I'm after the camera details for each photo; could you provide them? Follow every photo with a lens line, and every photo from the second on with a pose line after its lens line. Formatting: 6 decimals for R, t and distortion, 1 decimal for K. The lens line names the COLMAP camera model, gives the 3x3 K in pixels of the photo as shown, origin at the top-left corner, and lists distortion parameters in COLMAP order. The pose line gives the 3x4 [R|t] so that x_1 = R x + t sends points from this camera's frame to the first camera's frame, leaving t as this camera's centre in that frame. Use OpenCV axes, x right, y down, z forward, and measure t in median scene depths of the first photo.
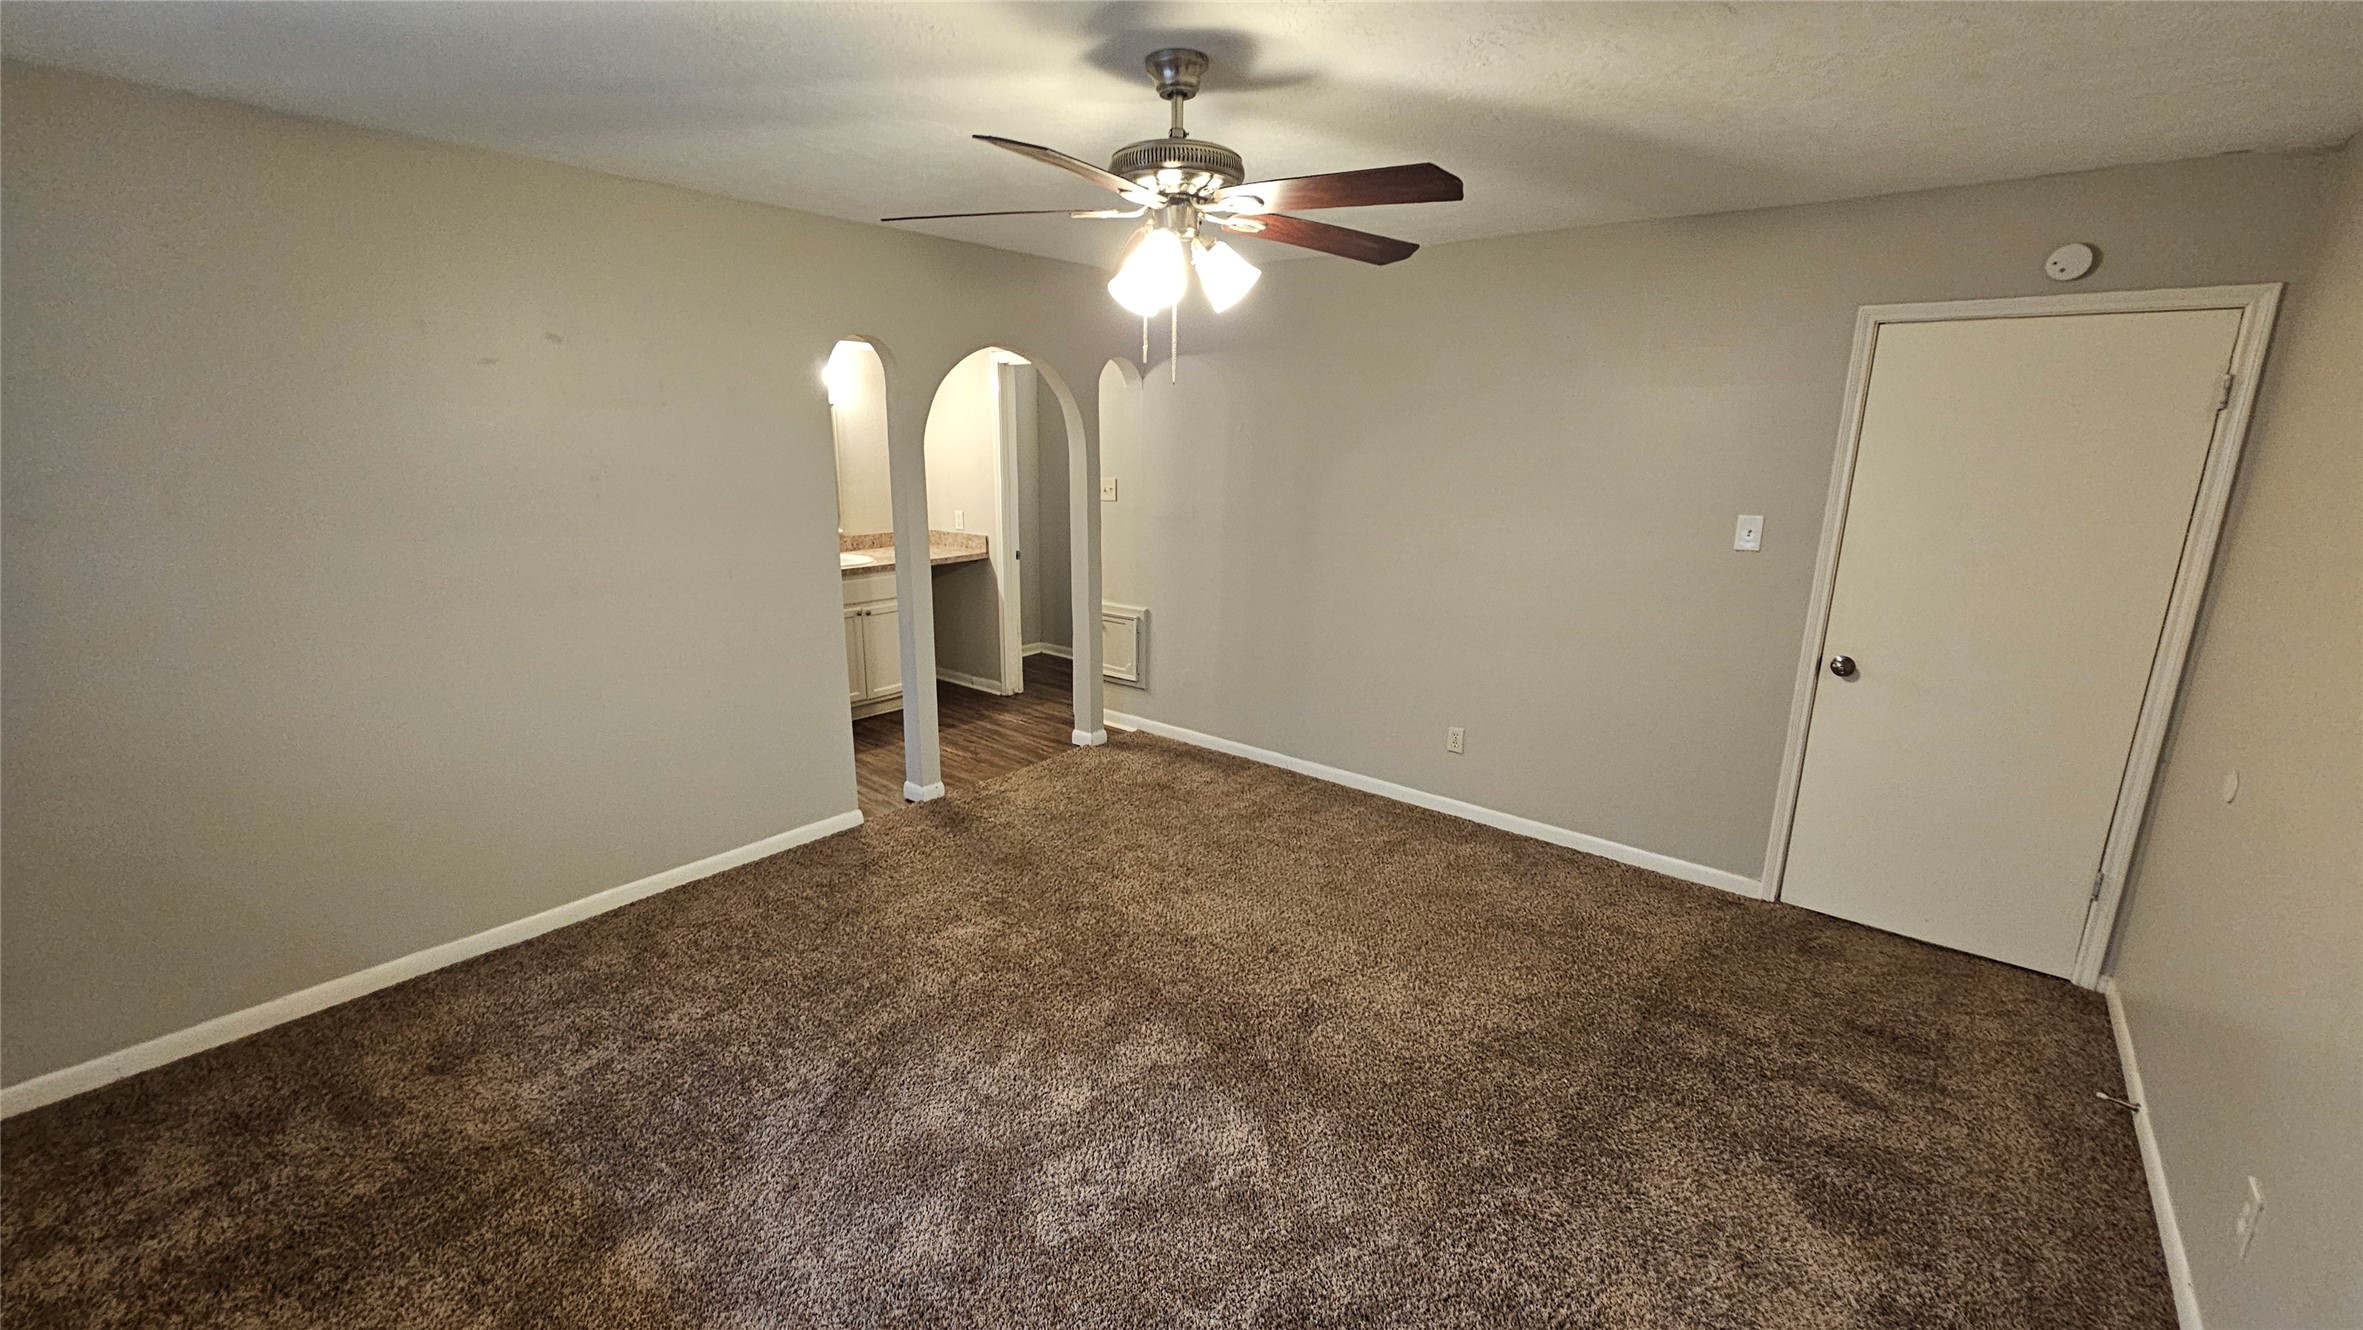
lens RADIAL K [[968.1, 0, 1178.3], [0, 968.1, 663.1], [0, 0, 1]] dist [0.003288, -0.000272]
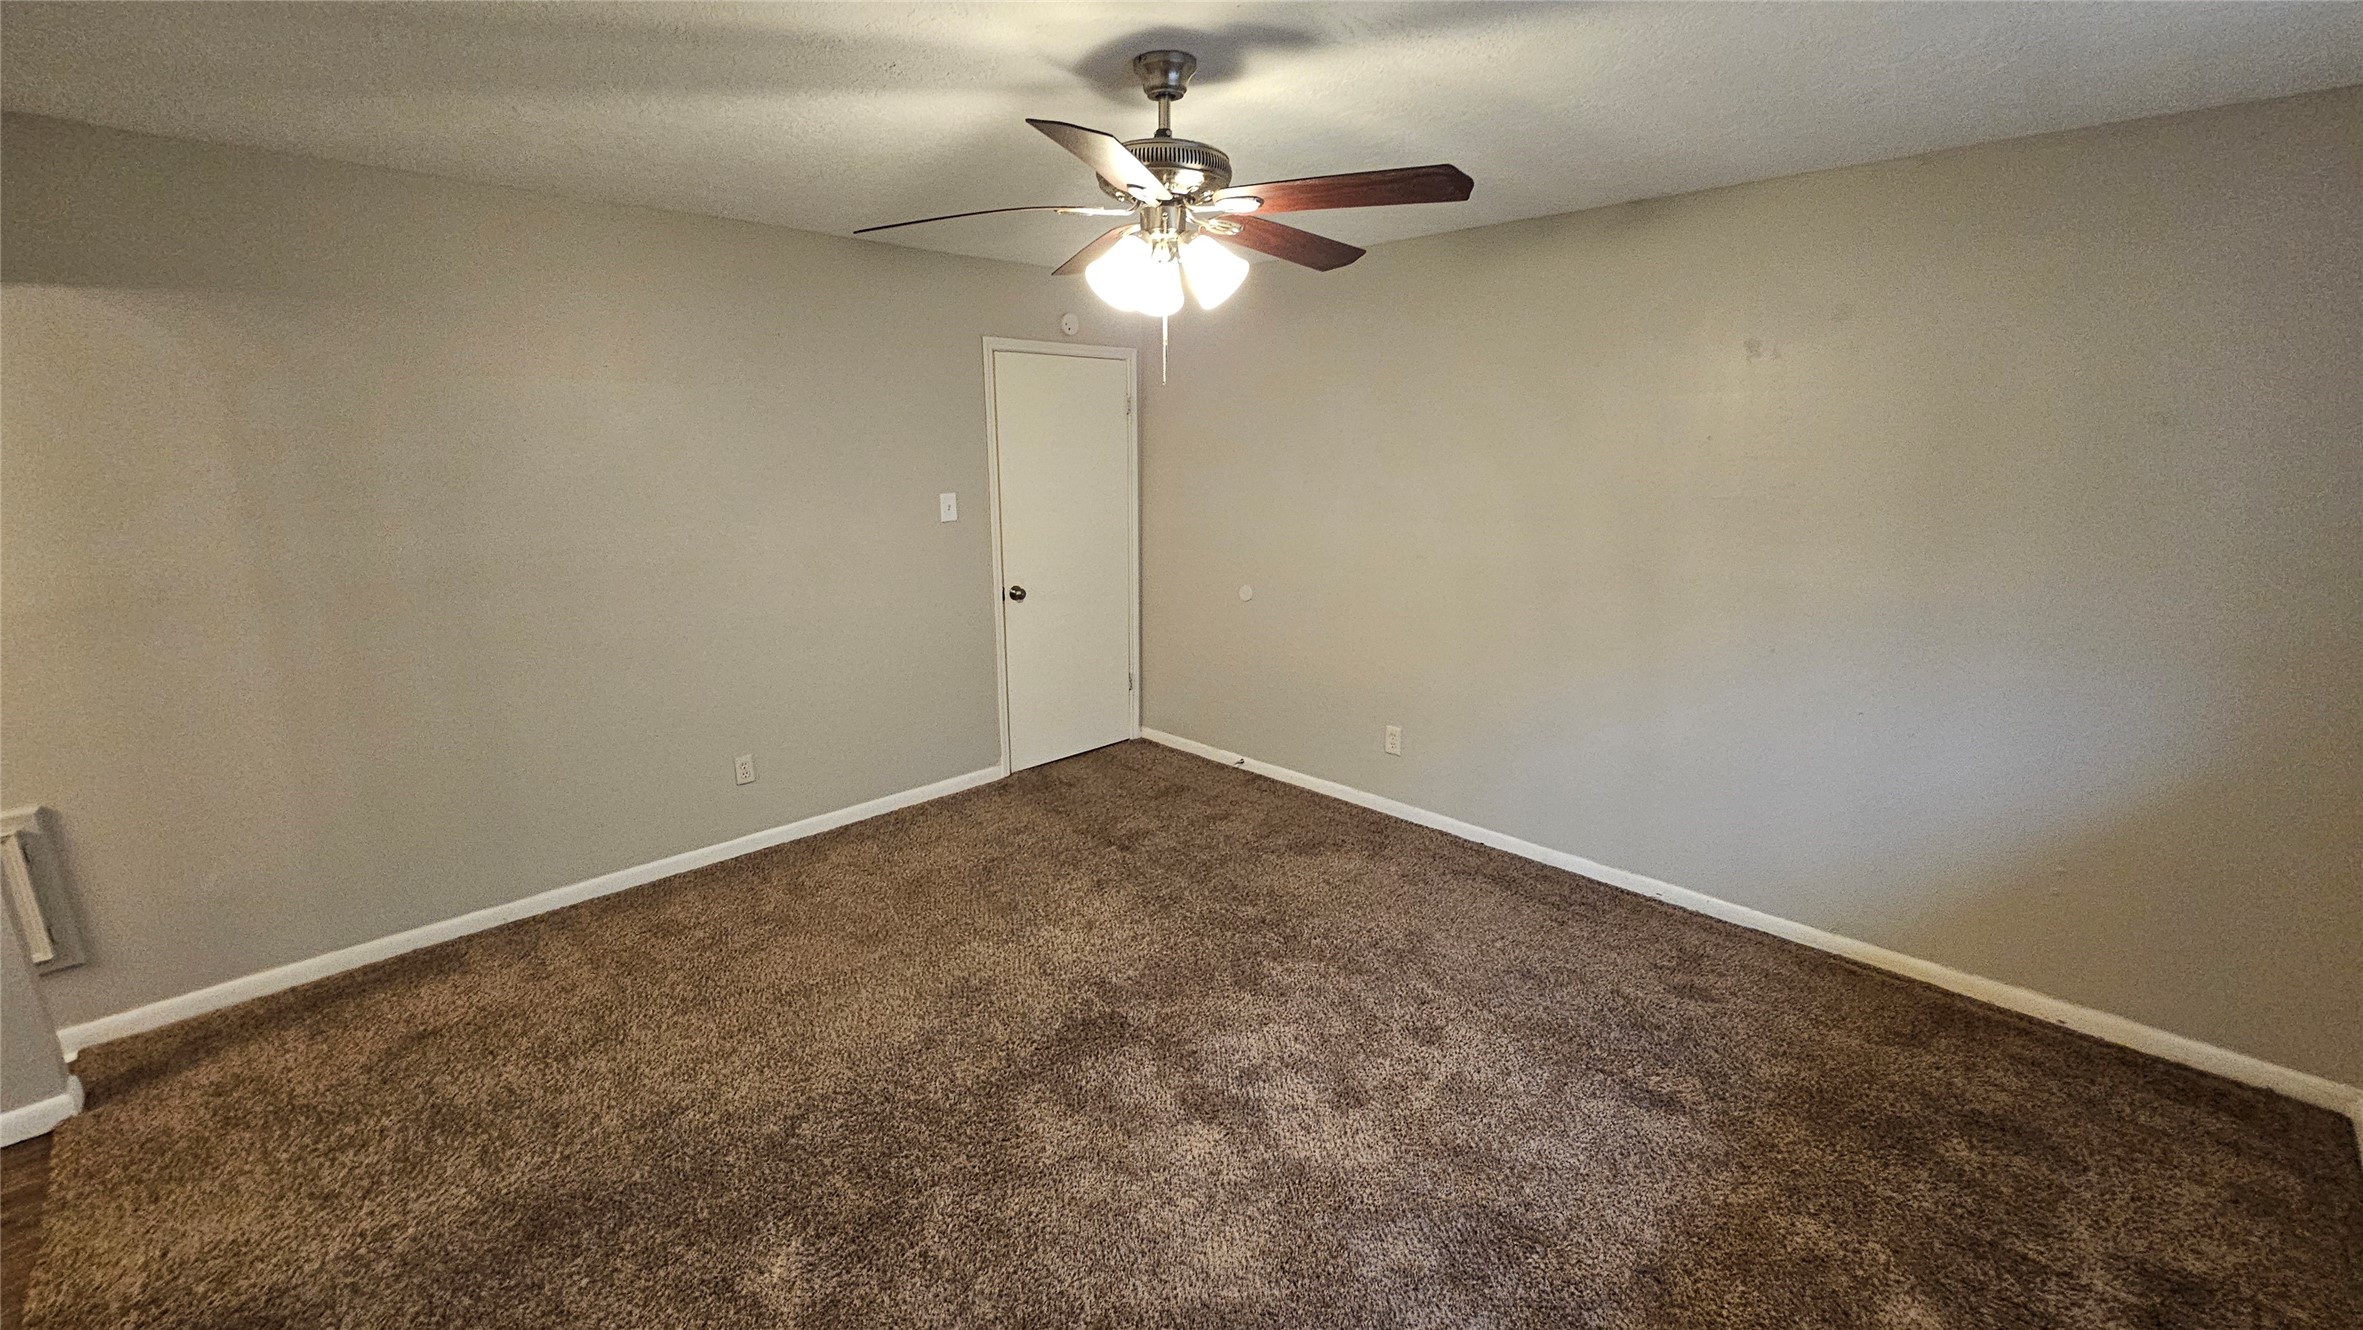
lens RADIAL K [[968.1, 0, 1178.3], [0, 968.1, 663.1], [0, 0, 1]] dist [0.003288, -0.000272]
pose [[0.088584, -0.241401, 0.966374, -0.623601], [0.235534, 0.947750, 0.215158, -0.135452], [-0.967821, 0.208554, 0.140814, 0.541787]]
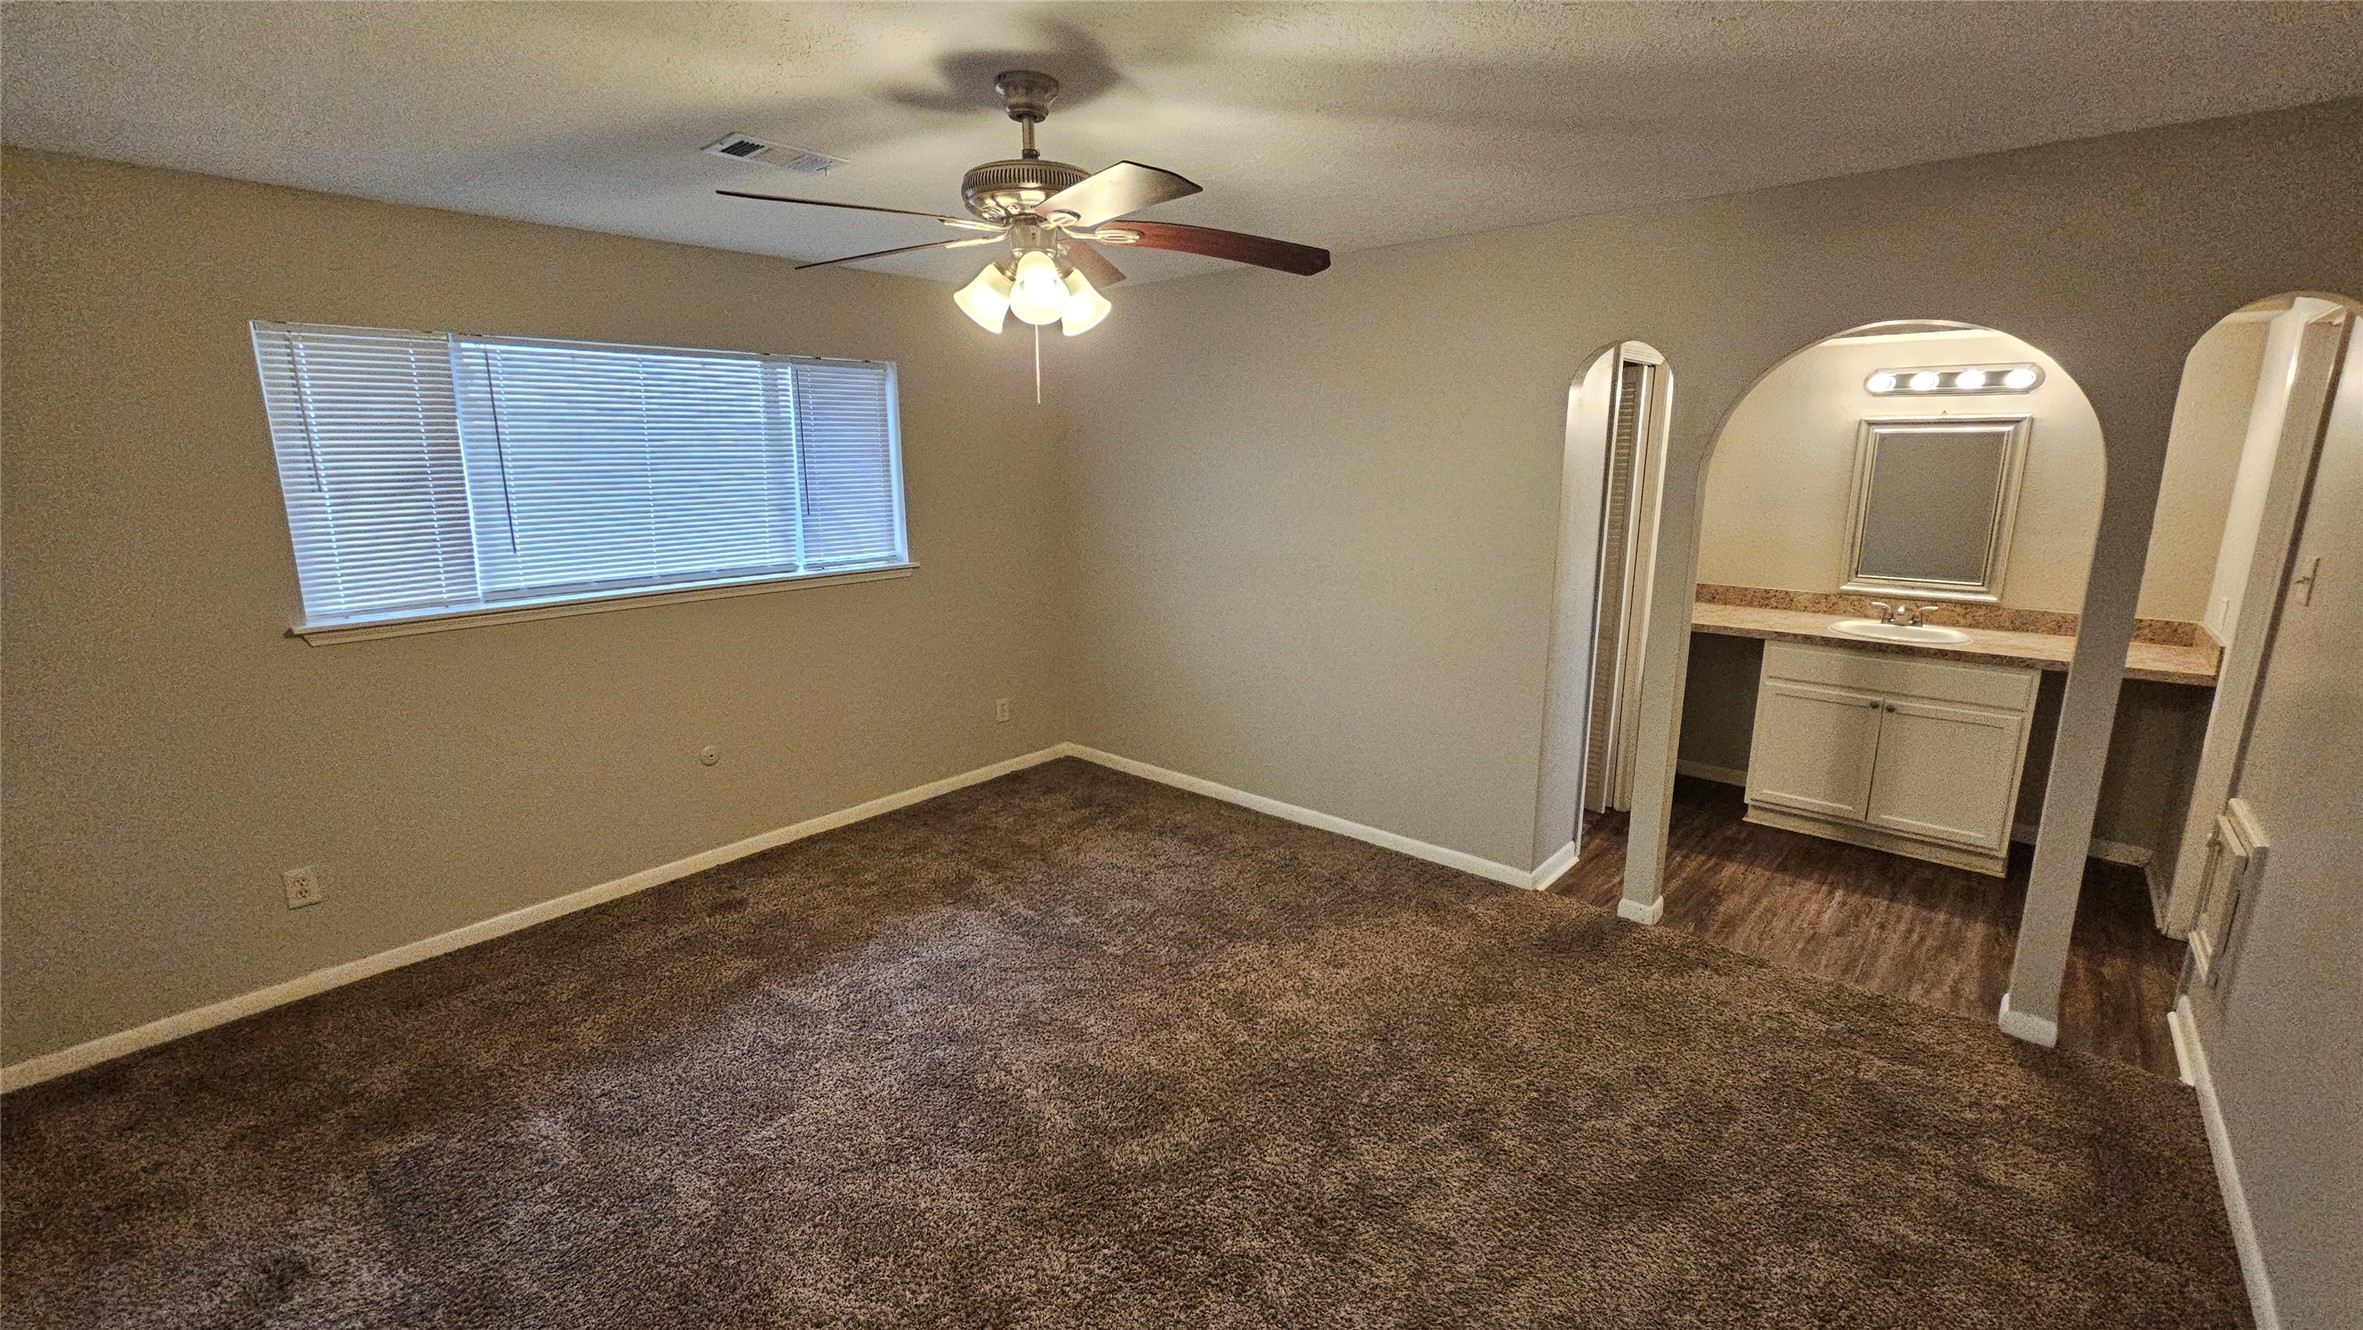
lens RADIAL K [[986.0, 0, 1156.9], [0, 986.0, 655.5], [0, 0, 1]] dist [0.000666, -0.000149]
pose [[-0.034324, 0.203134, -0.978549, 0.607968], [-0.236743, 0.949606, 0.205430, -0.166186], [0.970966, 0.238716, 0.015497, 0.682871]]
